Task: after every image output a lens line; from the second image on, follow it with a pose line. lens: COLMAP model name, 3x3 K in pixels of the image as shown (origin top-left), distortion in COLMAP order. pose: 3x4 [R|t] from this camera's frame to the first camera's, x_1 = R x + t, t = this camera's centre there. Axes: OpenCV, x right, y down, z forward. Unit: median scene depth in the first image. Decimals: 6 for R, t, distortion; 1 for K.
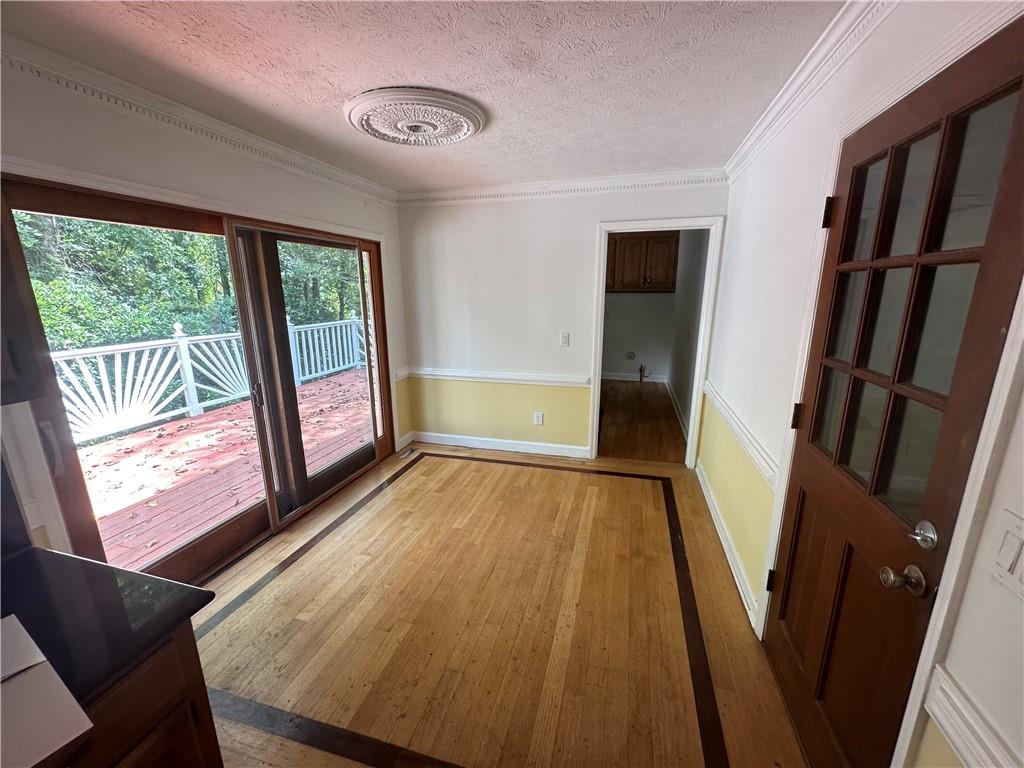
lens RADIAL K [[409.0, 0, 513.7], [0, 409.0, 388.2], [0, 0, 1]] dist [-0.003820, 0.000939]
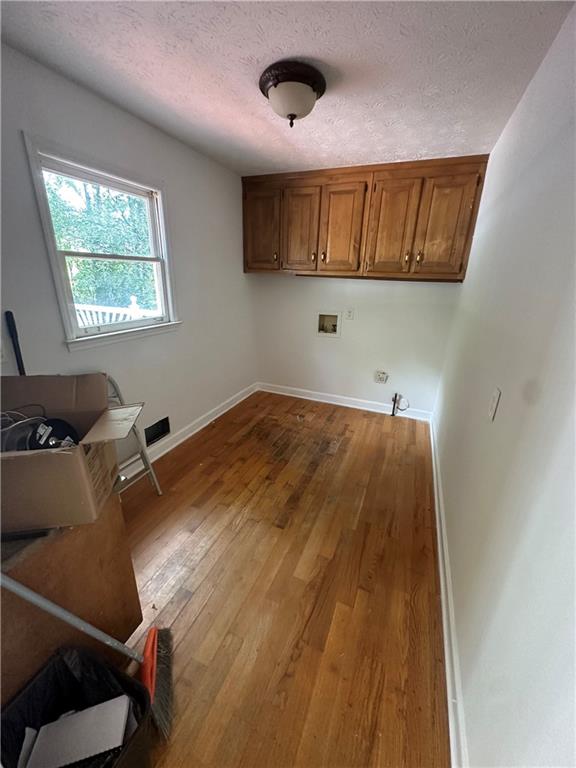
lens RADIAL K [[306.7, 0, 287.7], [0, 306.7, 382.9], [0, 0, 1]] dist [-0.003820, 0.000939]
pose [[0.992411, 0.069358, -0.101534, 0.203628], [-0.057800, 0.991951, 0.112657, -0.128806], [0.108531, -0.105934, 0.988433, 0.533274]]
